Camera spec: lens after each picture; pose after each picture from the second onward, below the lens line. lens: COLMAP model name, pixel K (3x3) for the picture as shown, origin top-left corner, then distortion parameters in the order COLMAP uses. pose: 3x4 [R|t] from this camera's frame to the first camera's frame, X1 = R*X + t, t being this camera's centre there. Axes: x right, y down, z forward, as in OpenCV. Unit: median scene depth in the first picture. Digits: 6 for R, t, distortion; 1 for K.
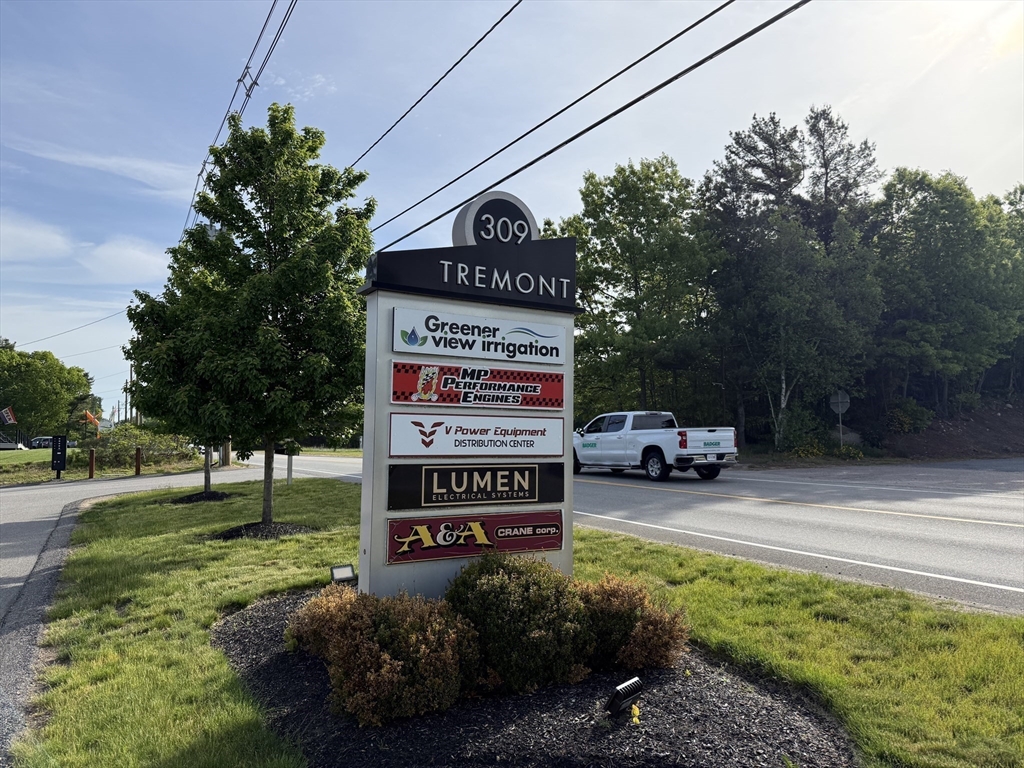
lens RADIAL K [[688.2, 0, 512.0], [0, 688.2, 384.0], [0, 0, 1]] dist [0.119282, -0.209396]
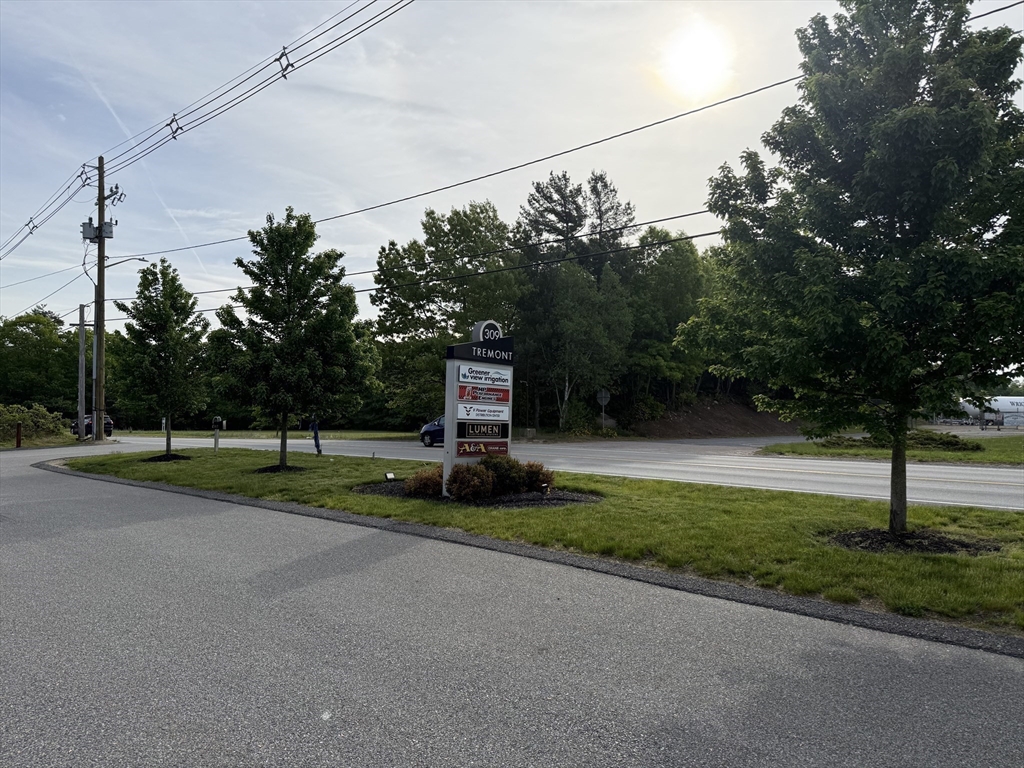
lens RADIAL K [[688.2, 0, 512.0], [0, 688.2, 384.0], [0, 0, 1]] dist [0.119282, -0.209396]
pose [[0.952734, 0.030307, 0.302291, -0.119353], [-0.036192, 0.999248, 0.013884, -0.012123], [-0.301643, -0.024168, 0.953114, -0.251719]]
